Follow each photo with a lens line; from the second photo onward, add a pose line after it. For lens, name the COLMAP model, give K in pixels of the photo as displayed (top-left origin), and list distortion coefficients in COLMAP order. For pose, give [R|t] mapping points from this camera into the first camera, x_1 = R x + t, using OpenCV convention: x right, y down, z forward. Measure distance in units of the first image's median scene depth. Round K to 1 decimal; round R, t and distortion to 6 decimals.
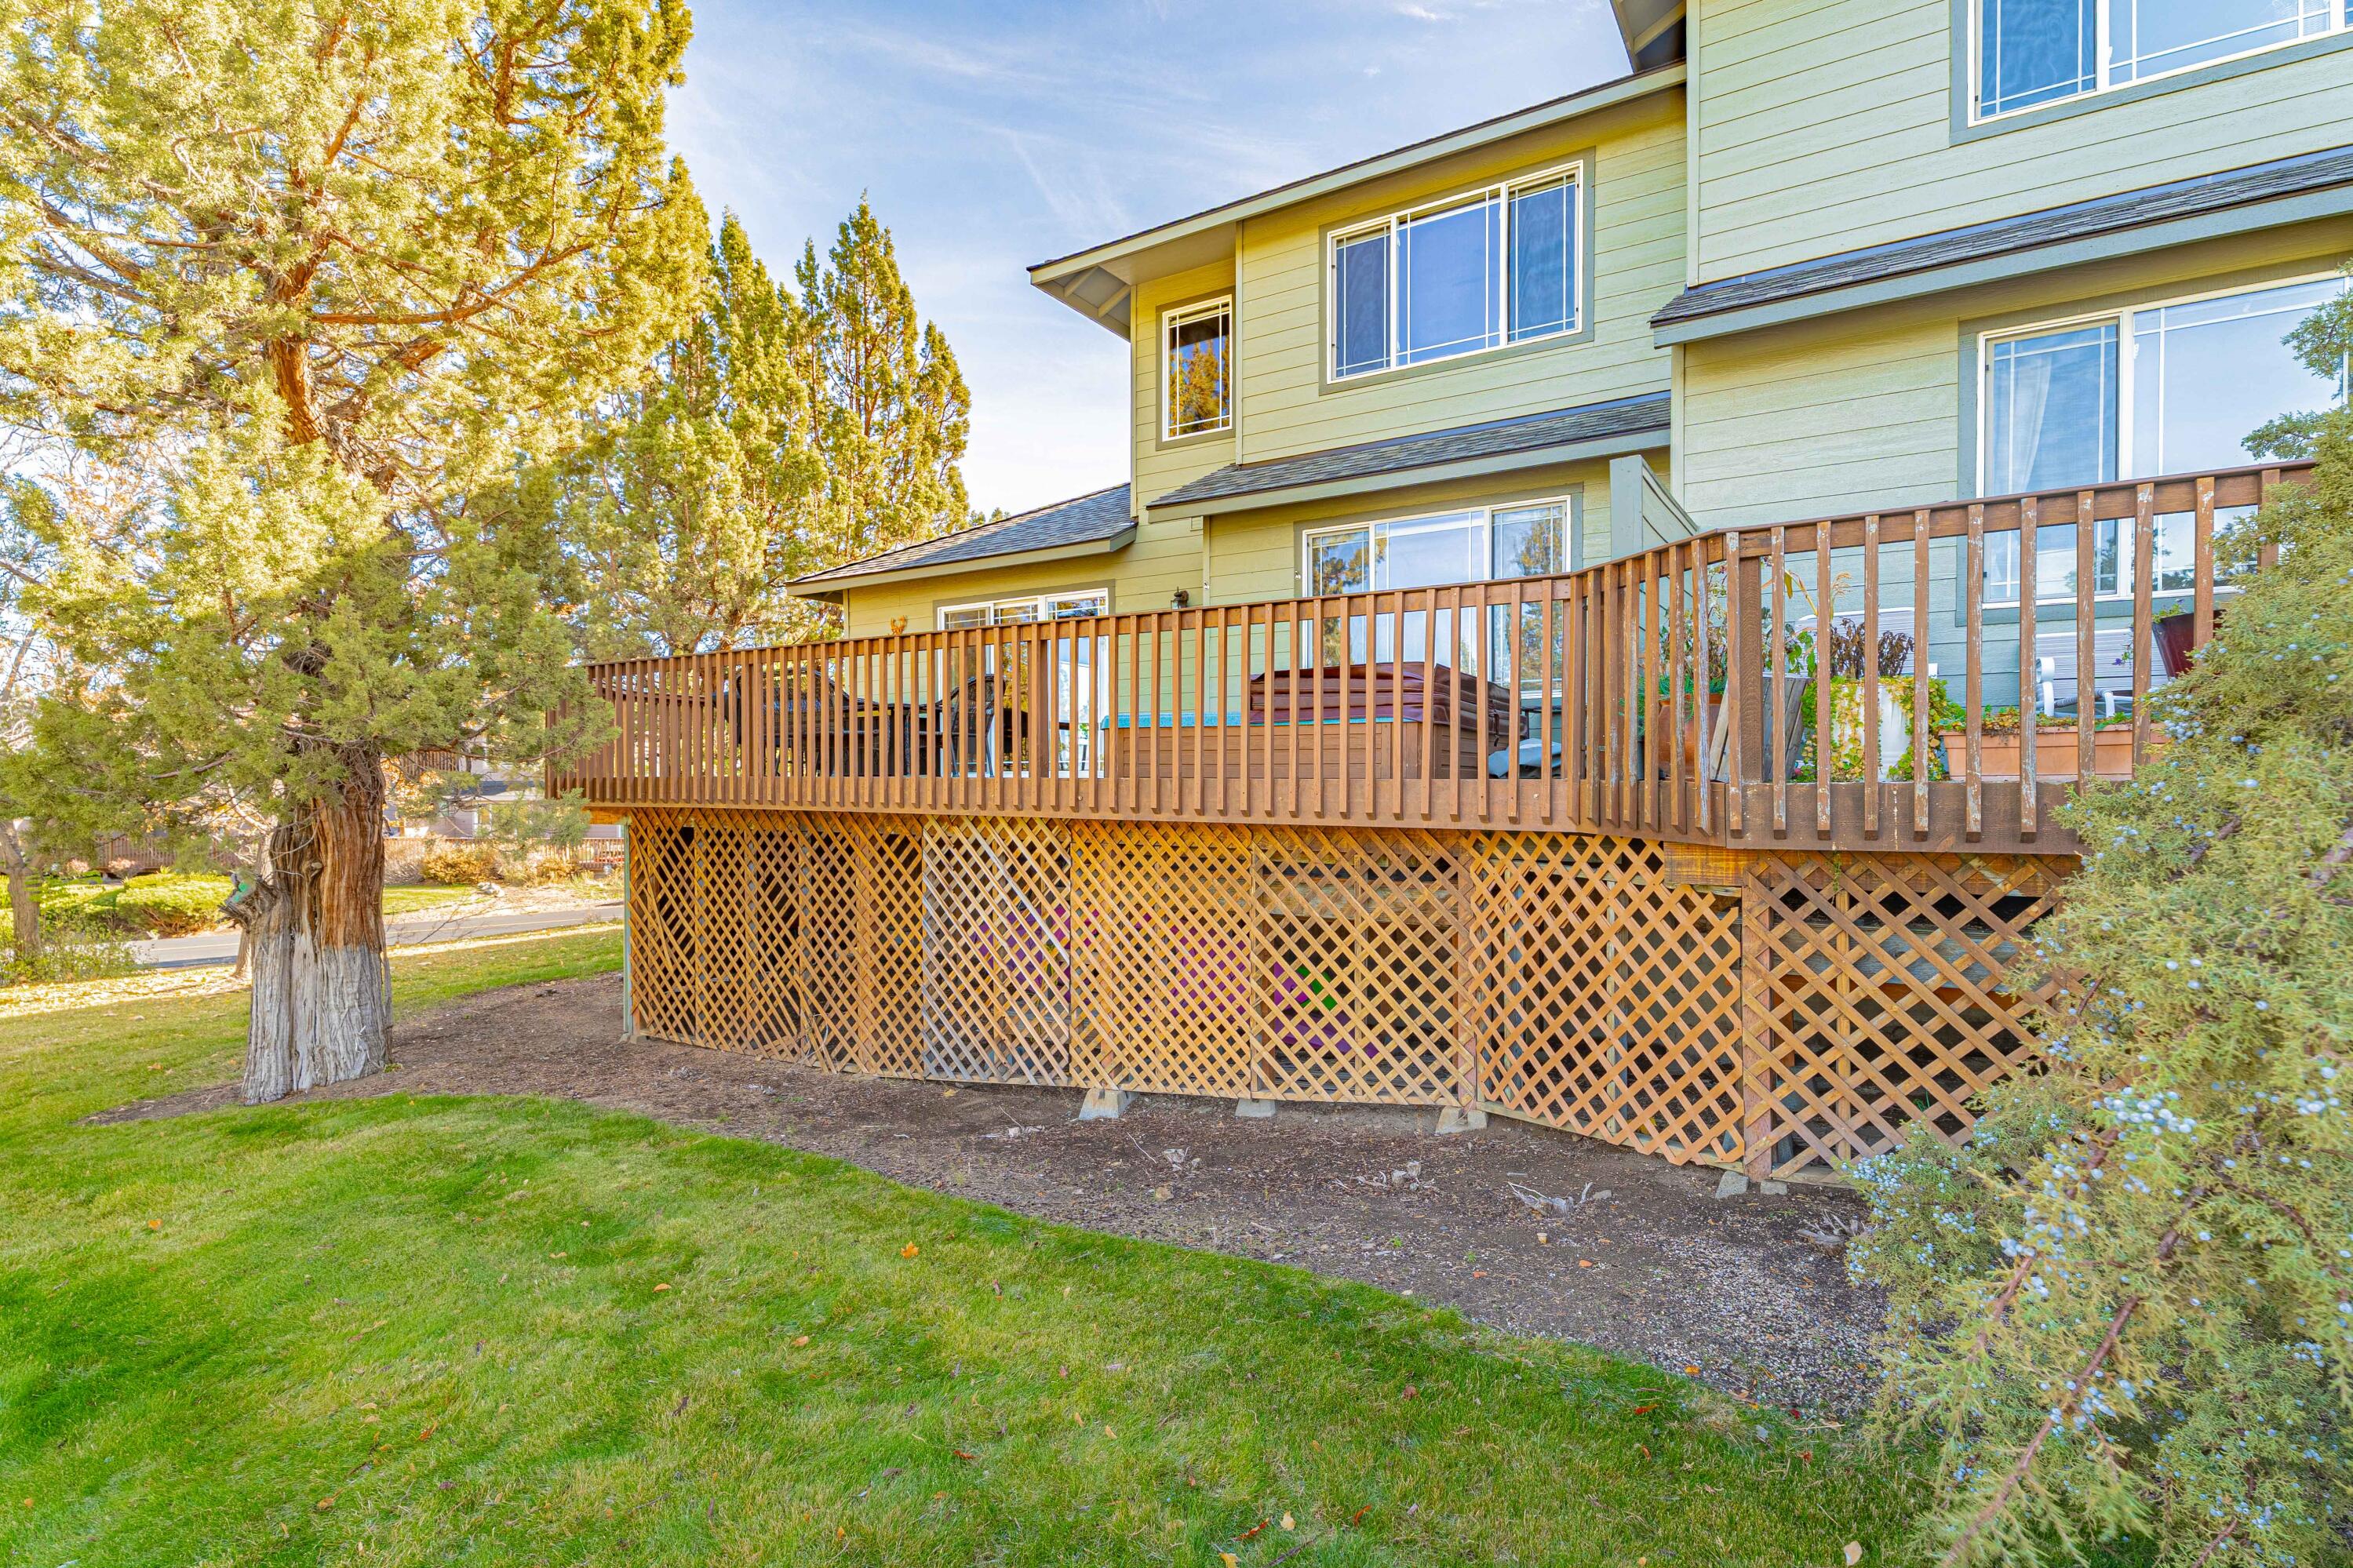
lens RADIAL K [[1123.3, 0, 1171.6], [0, 1123.3, 776.3], [0, 0, 1]] dist [0.003271, -0.000400]
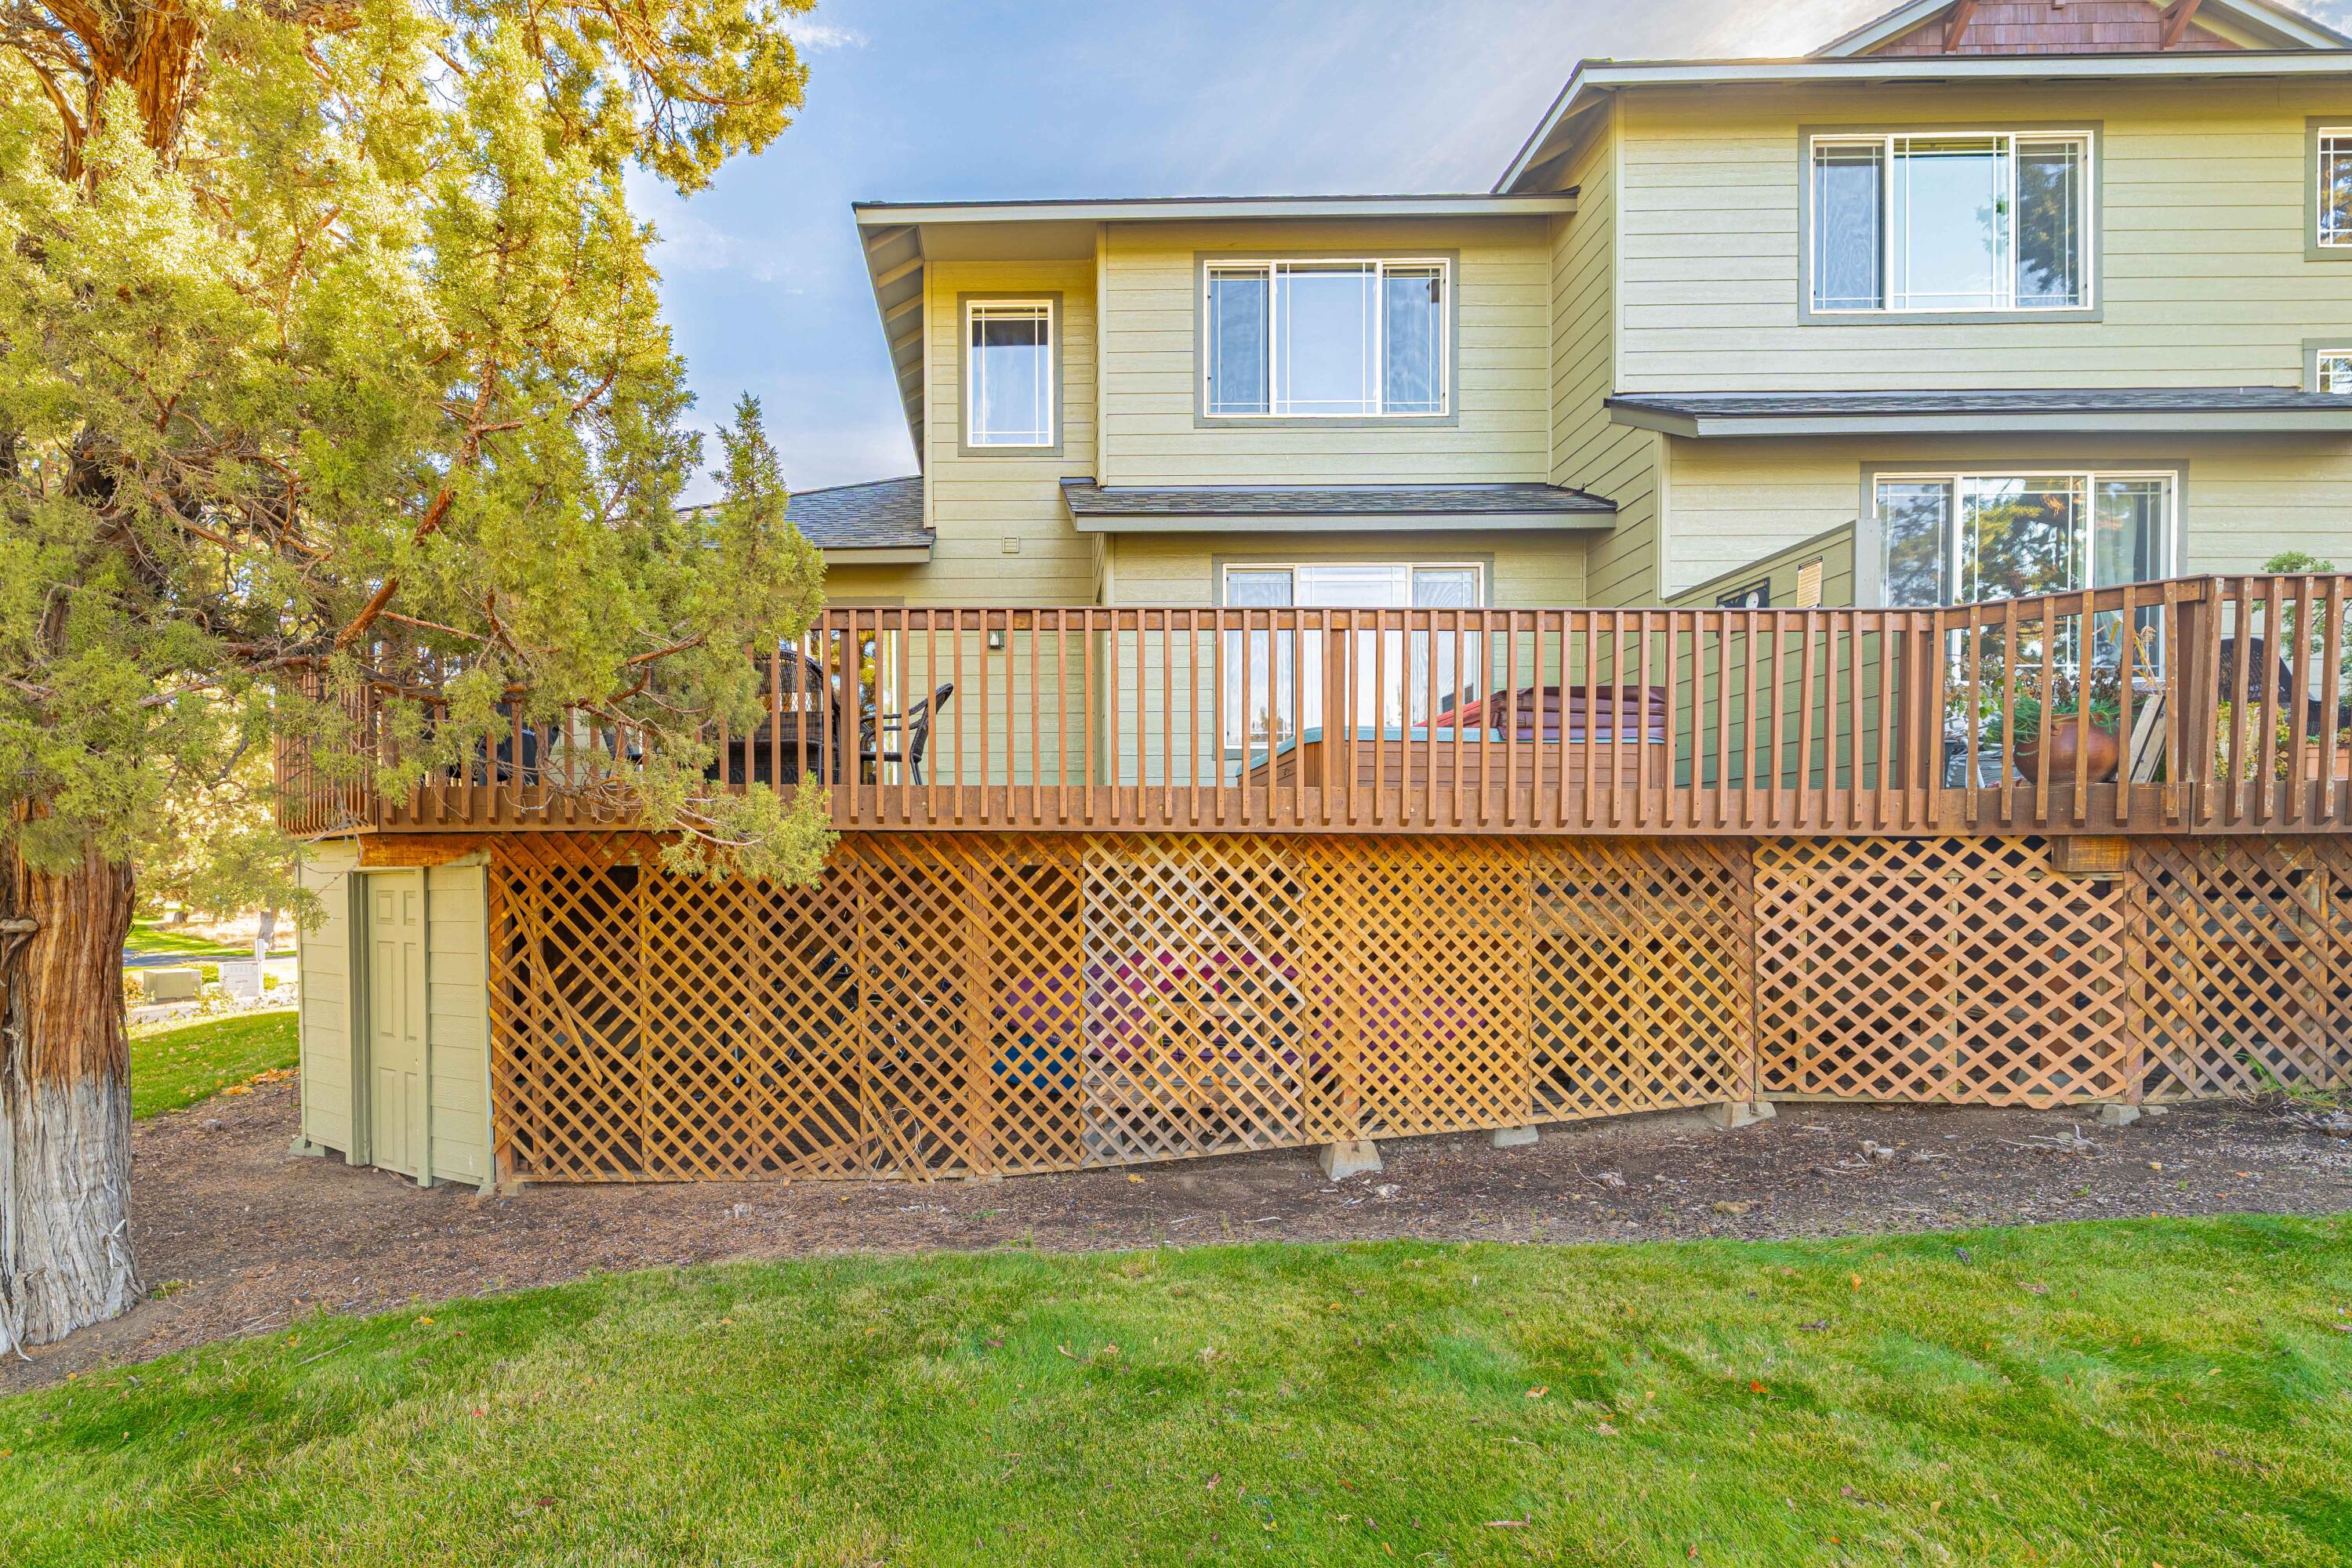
lens RADIAL K [[1123.0, 0, 1122.4], [0, 1123.0, 865.4], [0, 0, 1]] dist [0.003271, -0.000400]
pose [[0.851912, -0.001449, 0.523683, -0.611021], [-0.000004, 0.999996, 0.002773, 0.050270], [-0.523685, -0.002364, 0.851909, 0.297222]]
